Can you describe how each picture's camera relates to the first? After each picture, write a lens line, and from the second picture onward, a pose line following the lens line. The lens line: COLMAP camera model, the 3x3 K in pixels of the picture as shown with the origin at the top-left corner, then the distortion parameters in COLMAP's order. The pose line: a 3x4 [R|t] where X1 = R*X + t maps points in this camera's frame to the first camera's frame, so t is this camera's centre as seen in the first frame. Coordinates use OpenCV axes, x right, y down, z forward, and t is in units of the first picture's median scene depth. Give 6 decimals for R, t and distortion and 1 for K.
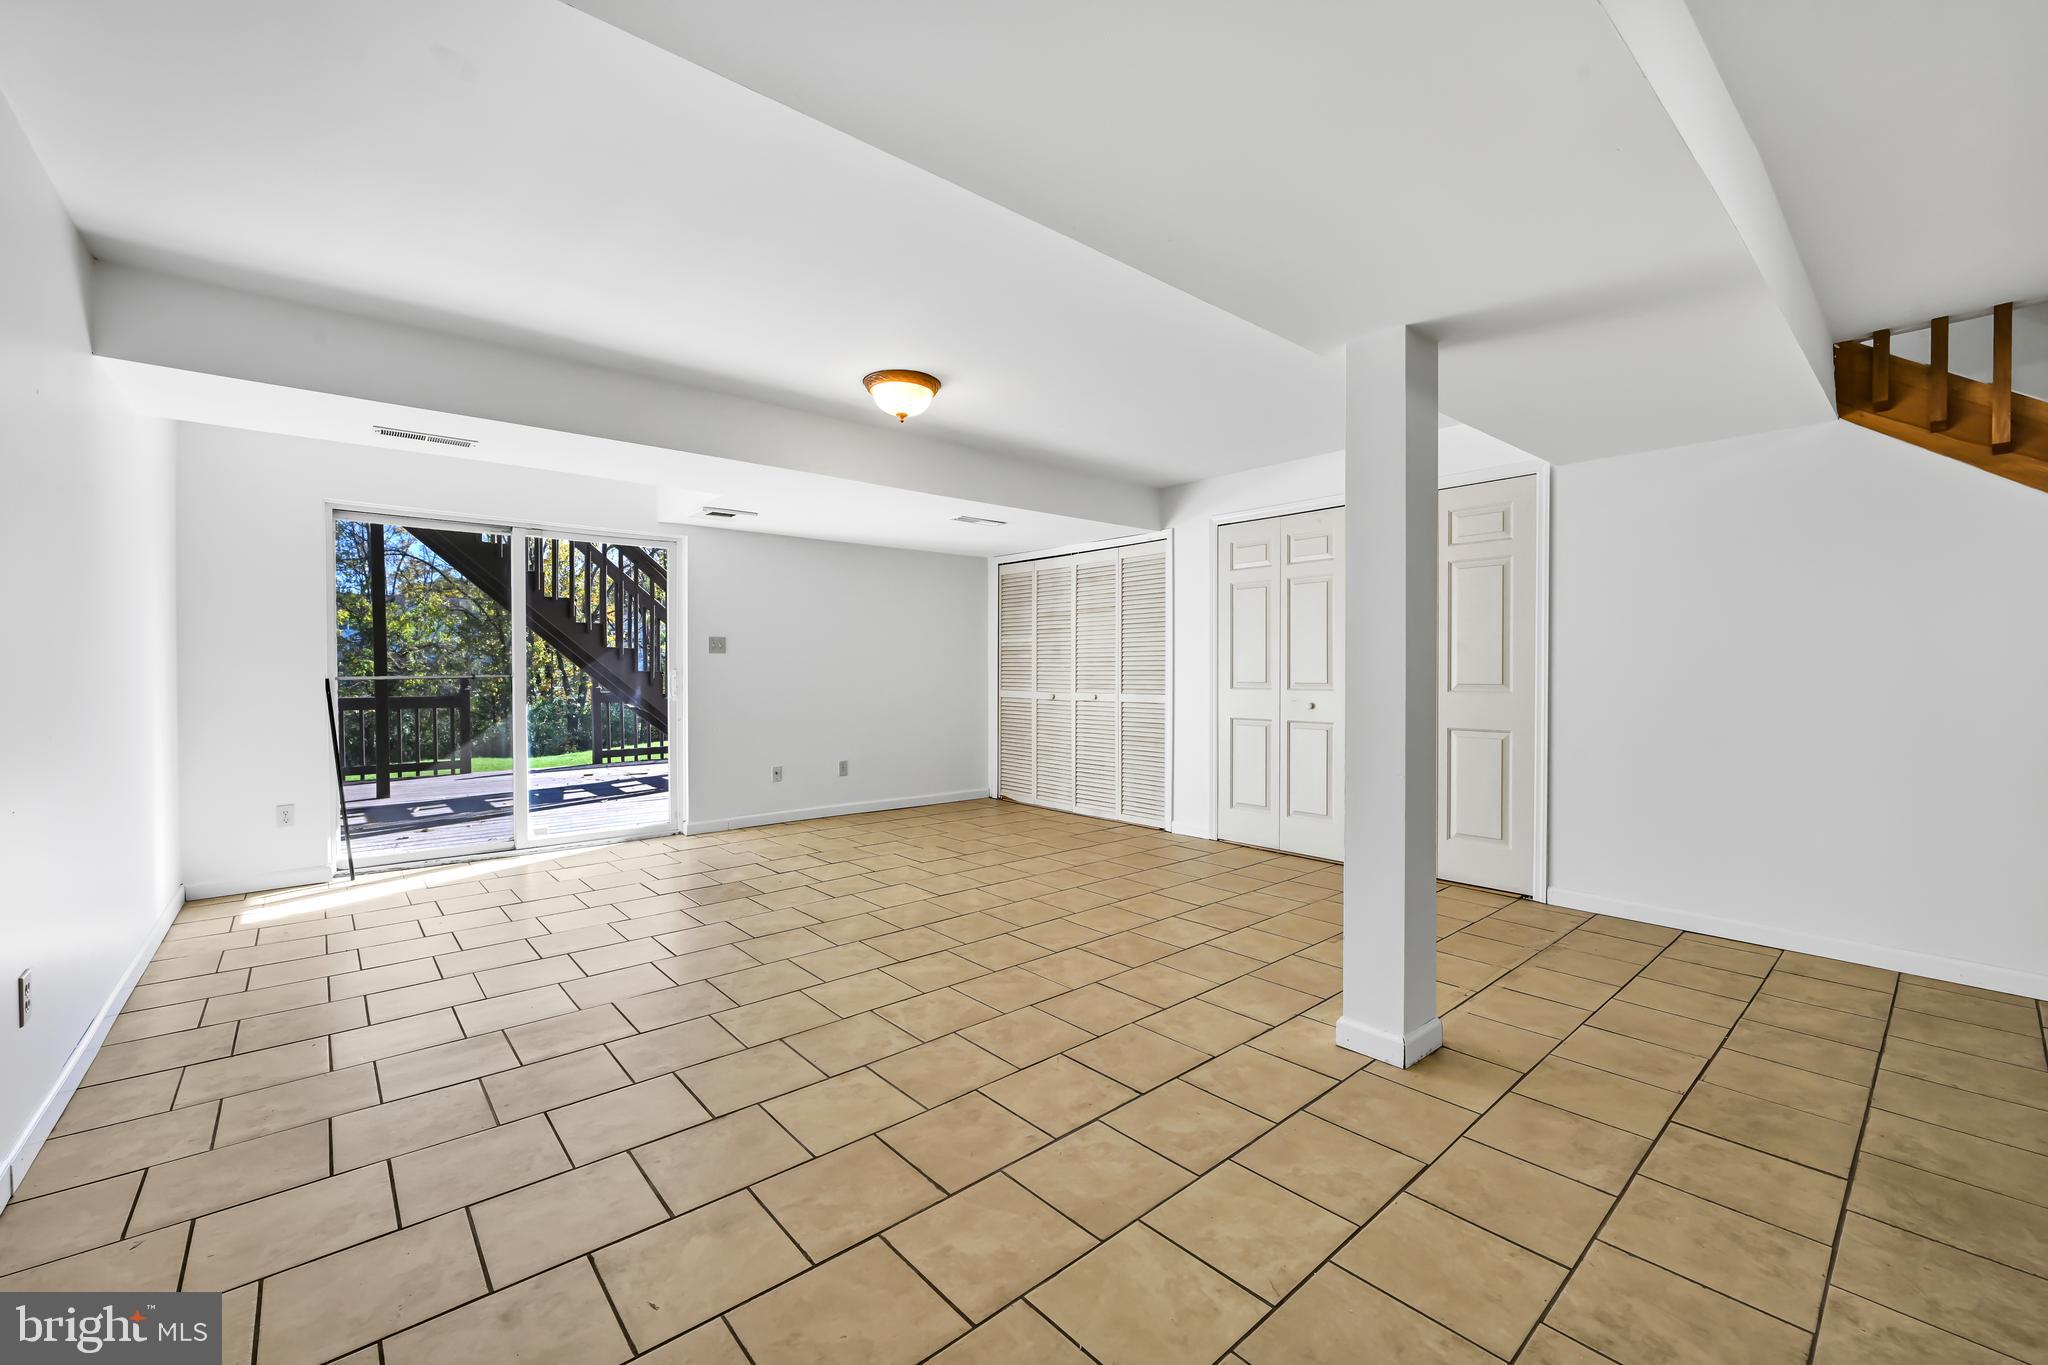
lens RADIAL K [[819.8, 0, 1025.5], [0, 819.8, 679.6], [0, 0, 1]] dist [-0.002868, 0.000644]
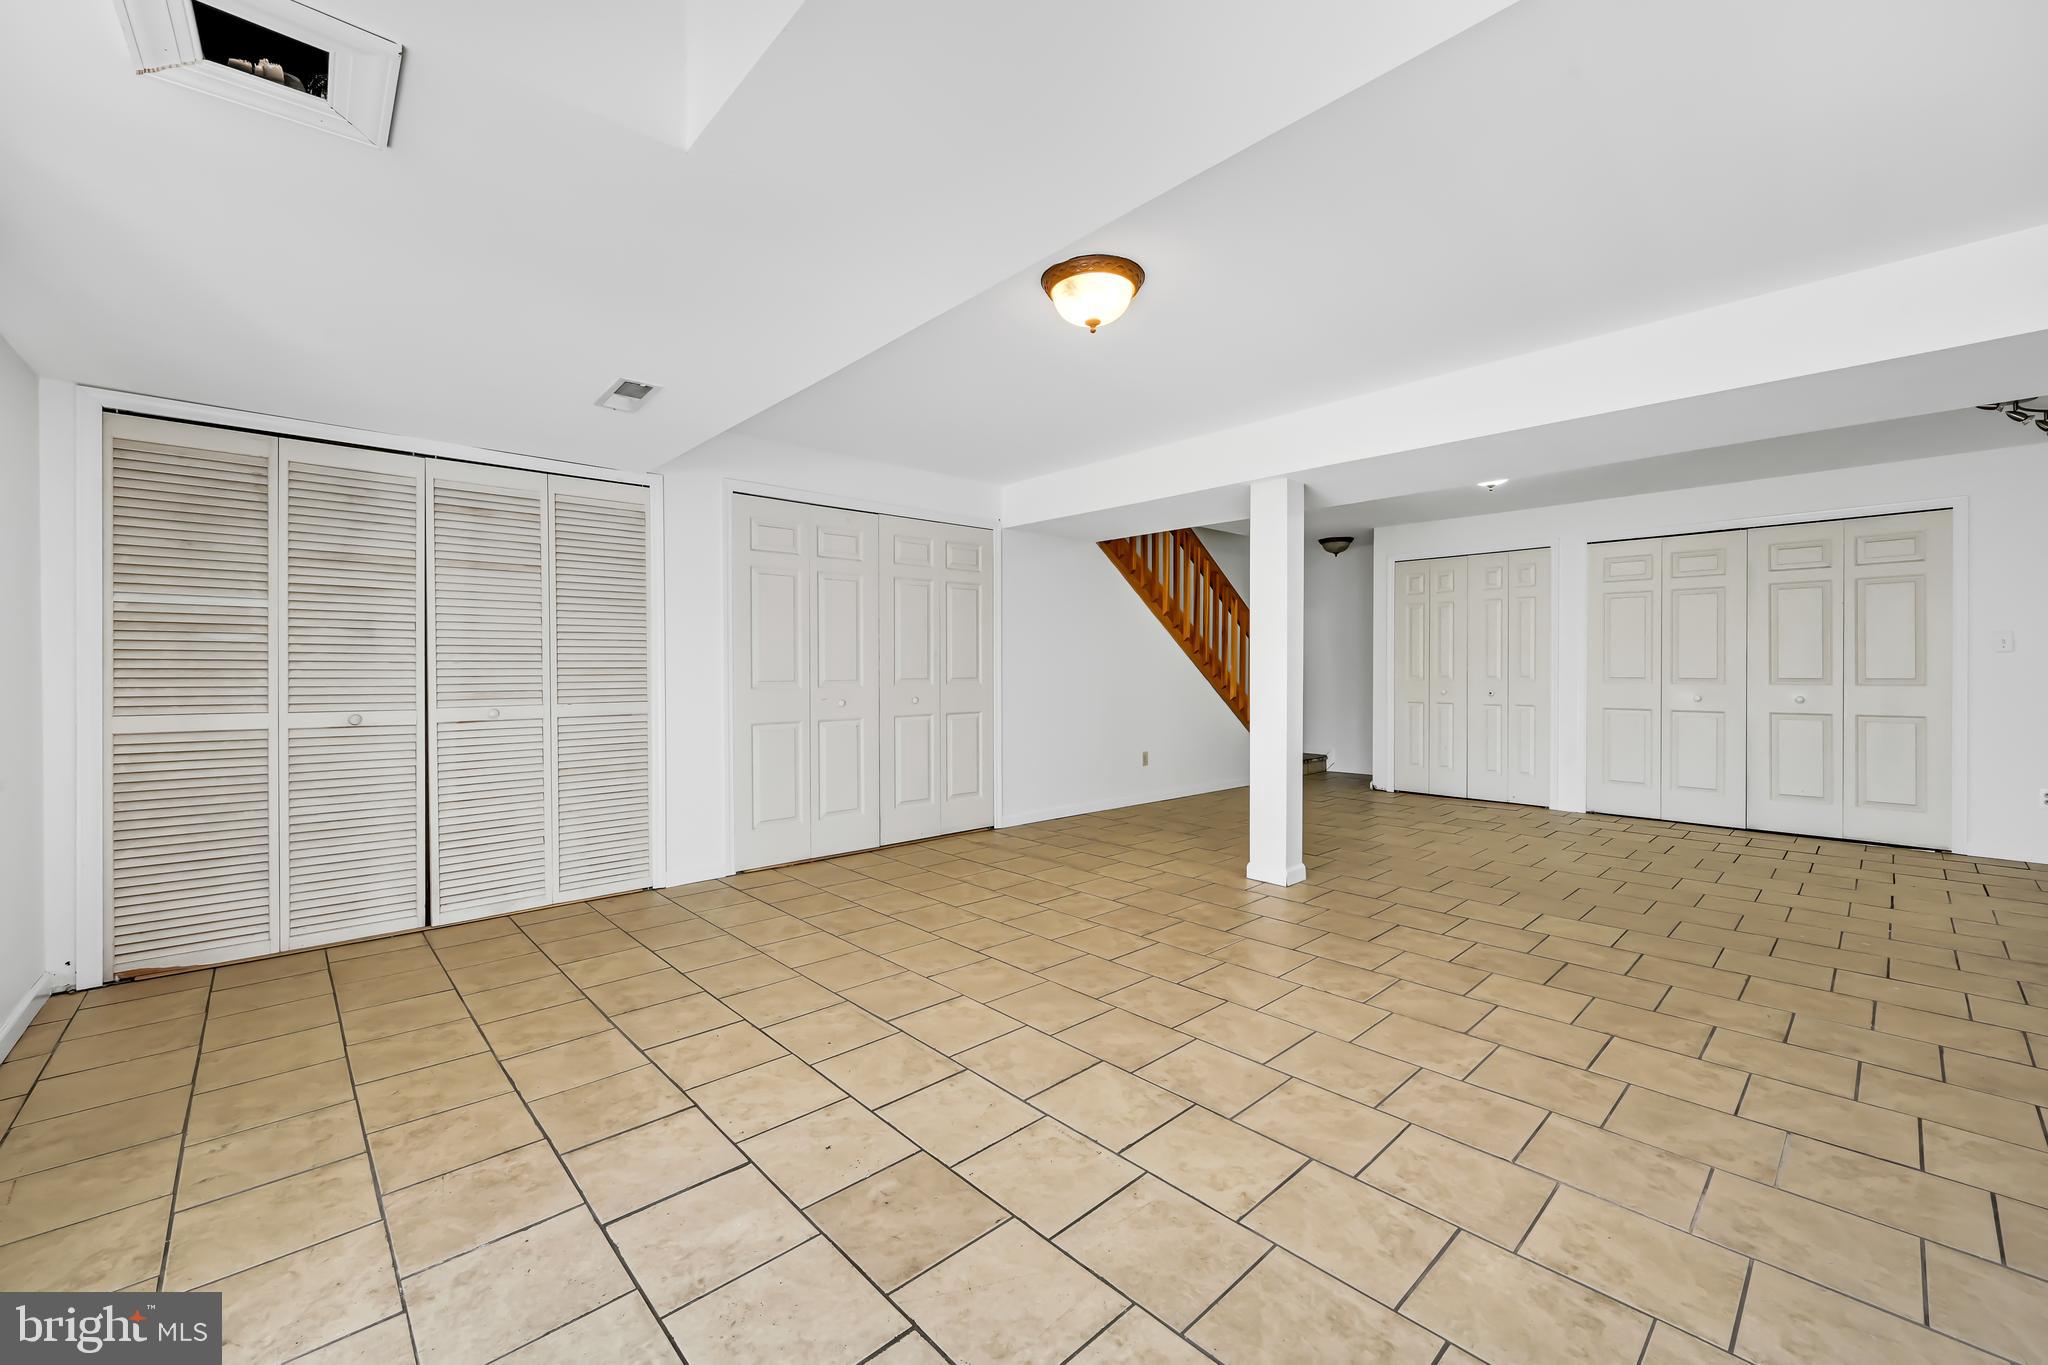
lens RADIAL K [[819.8, 0, 1026.3], [0, 819.8, 672.6], [0, 0, 1]] dist [-0.002868, 0.000644]
pose [[-0.034913, -0.005569, 0.999375, -0.593442], [0.012691, 0.999901, 0.006015, -0.007740], [-0.999310, 0.012893, -0.034838, 0.725810]]
